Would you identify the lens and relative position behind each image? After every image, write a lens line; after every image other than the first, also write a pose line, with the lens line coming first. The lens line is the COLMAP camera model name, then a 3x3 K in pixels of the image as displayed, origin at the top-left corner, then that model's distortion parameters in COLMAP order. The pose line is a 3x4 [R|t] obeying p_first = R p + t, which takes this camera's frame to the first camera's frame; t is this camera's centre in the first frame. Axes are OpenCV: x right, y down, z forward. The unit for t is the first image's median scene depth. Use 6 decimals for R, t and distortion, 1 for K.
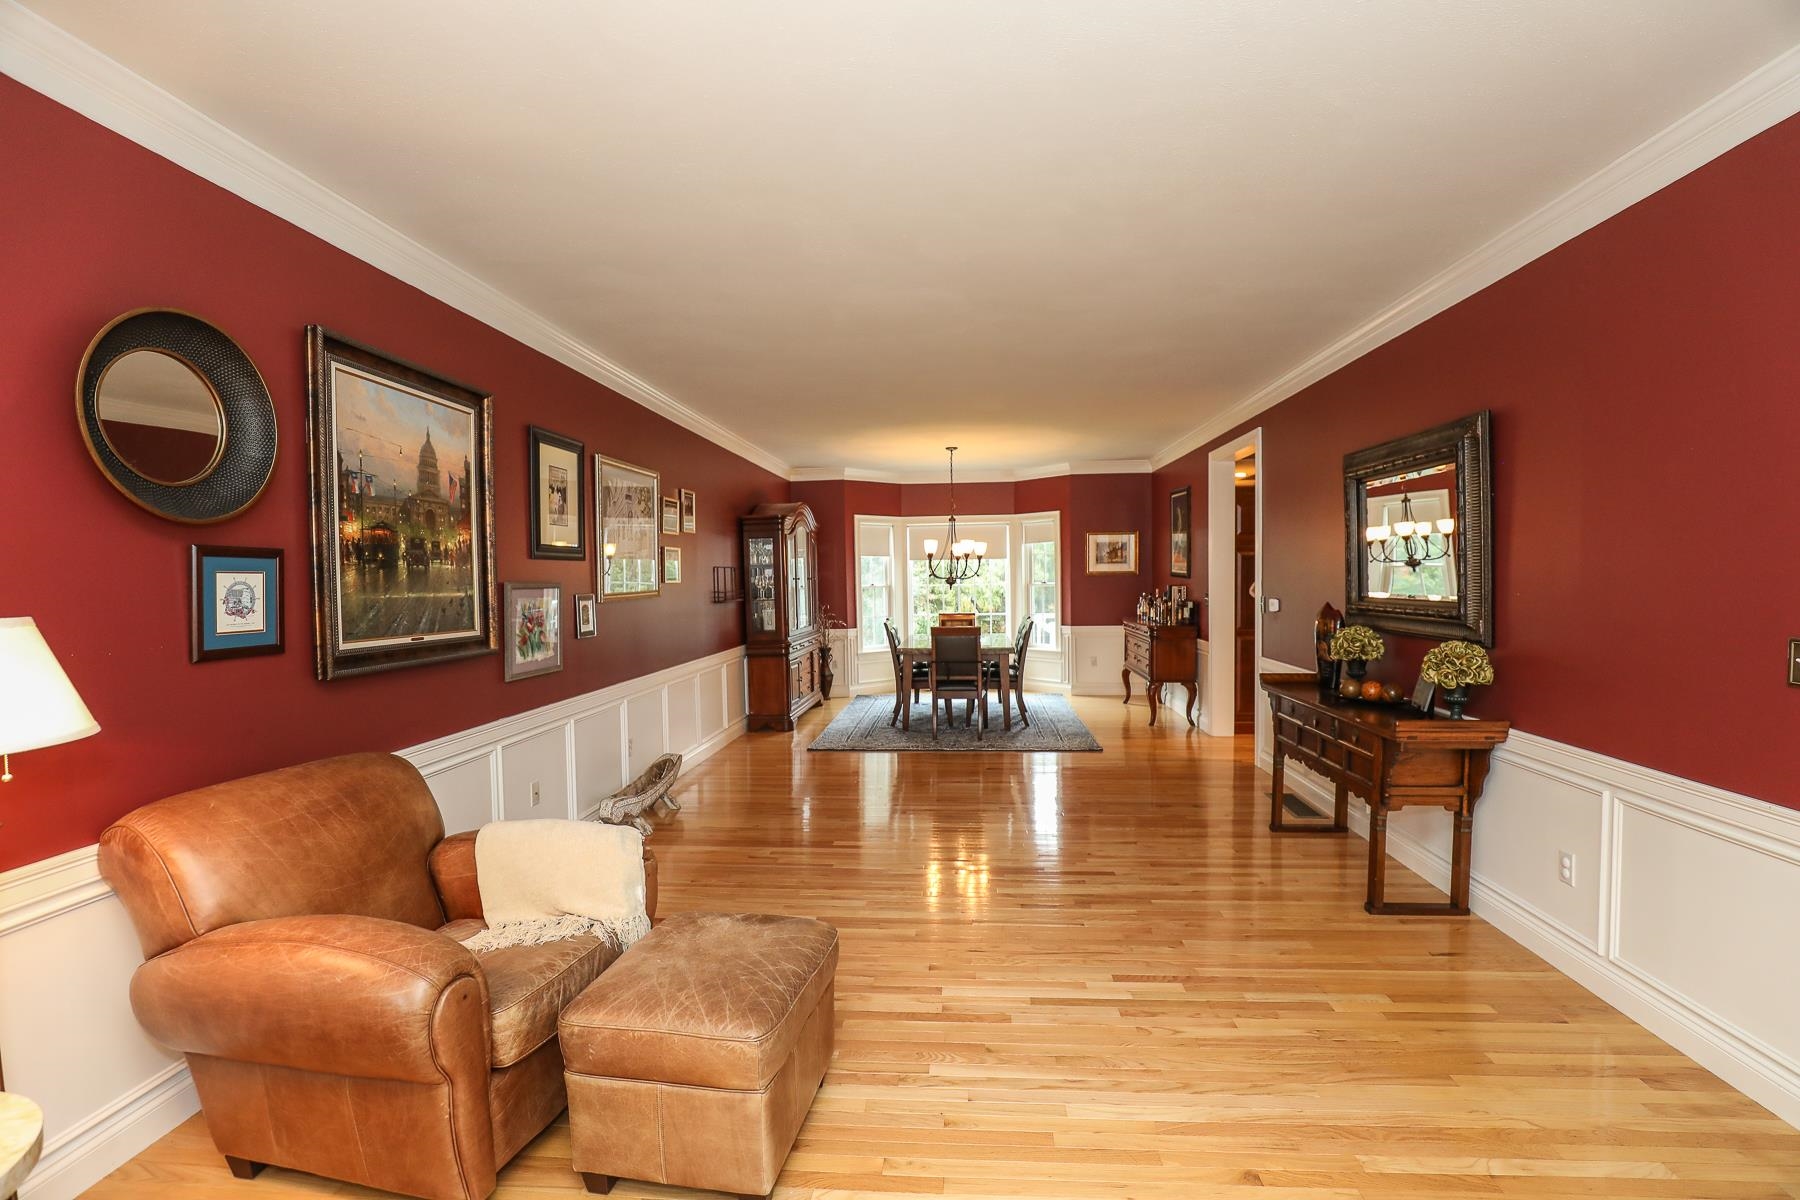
lens RADIAL K [[835.1, 0, 910.0], [0, 835.1, 608.5], [0, 0, 1]] dist [-0.028603, 0.007474]
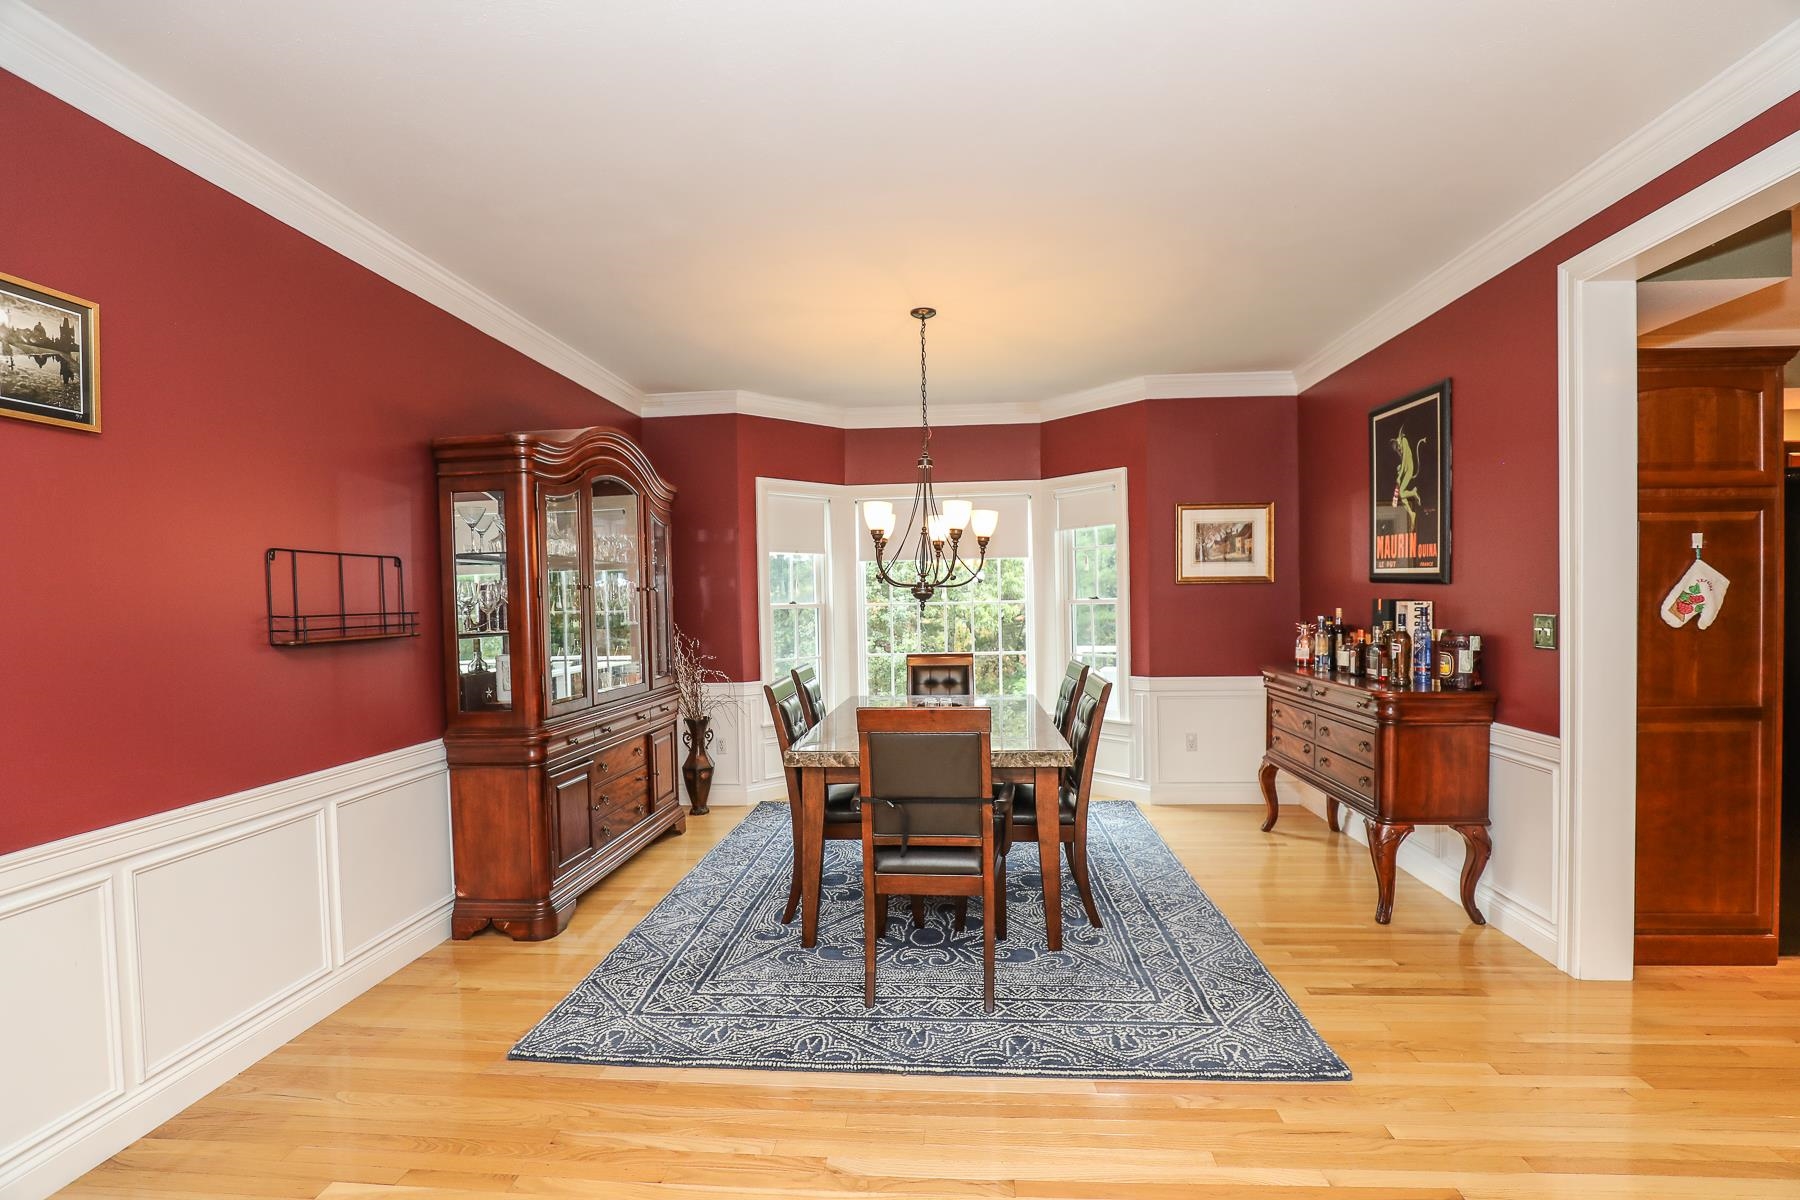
lens RADIAL K [[835.1, 0, 910.0], [0, 835.1, 608.5], [0, 0, 1]] dist [-0.028603, 0.007474]
pose [[0.999986, -0.001992, 0.004930, 0.035768], [0.002131, 0.999593, -0.028460, -0.009077], [-0.004871, 0.028470, 0.999583, 0.480165]]
